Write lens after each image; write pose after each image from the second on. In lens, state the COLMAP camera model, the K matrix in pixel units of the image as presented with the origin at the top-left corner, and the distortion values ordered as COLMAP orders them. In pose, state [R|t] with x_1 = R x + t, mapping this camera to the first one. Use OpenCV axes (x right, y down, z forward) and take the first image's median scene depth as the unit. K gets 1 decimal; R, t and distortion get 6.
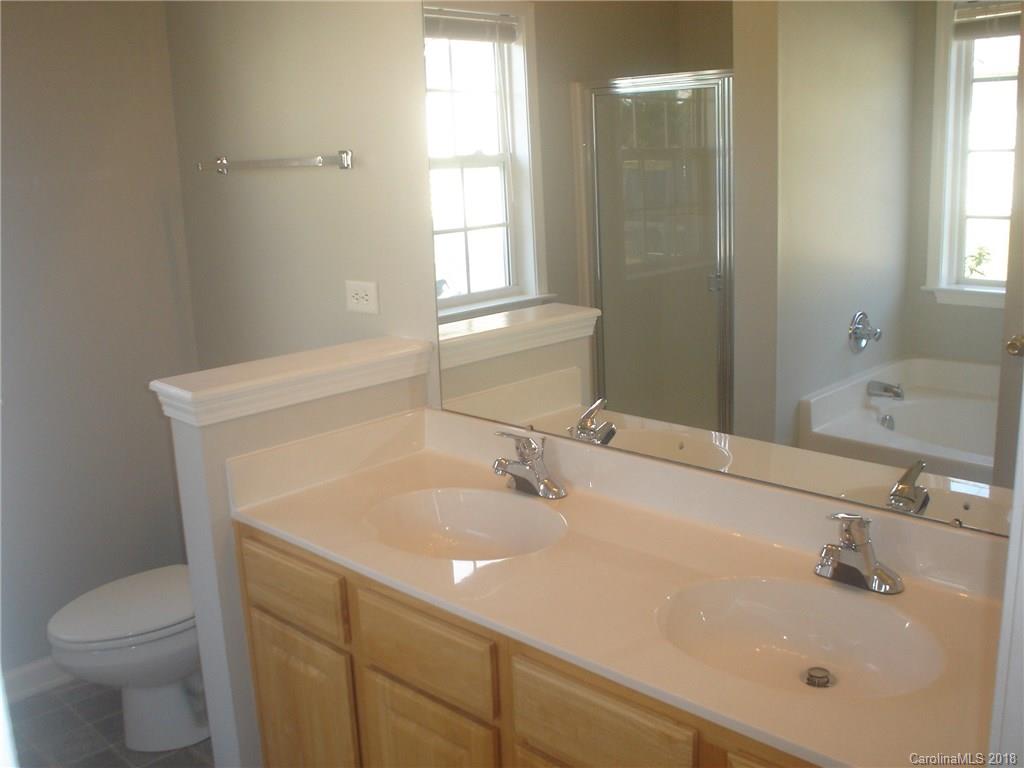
lens RADIAL K [[978.1, 0, 518.3], [0, 978.1, 377.1], [0, 0, 1]] dist [-0.078902, 0.000000]
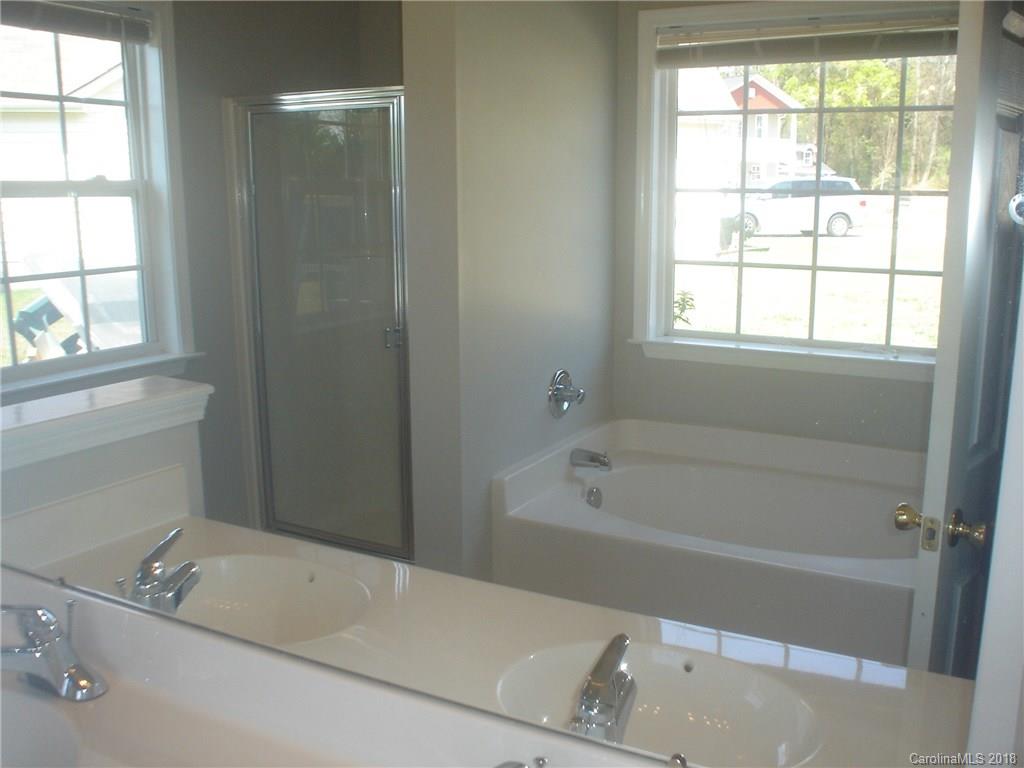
lens RADIAL K [[978.1, 0, 503.8], [0, 978.1, 384.8], [0, 0, 1]] dist [-0.078902, 0.000000]
pose [[0.965645, -0.017529, 0.259272, 0.075483], [0.025997, 0.999233, -0.029269, -0.029766], [-0.258560, 0.035004, 0.965361, 0.164884]]
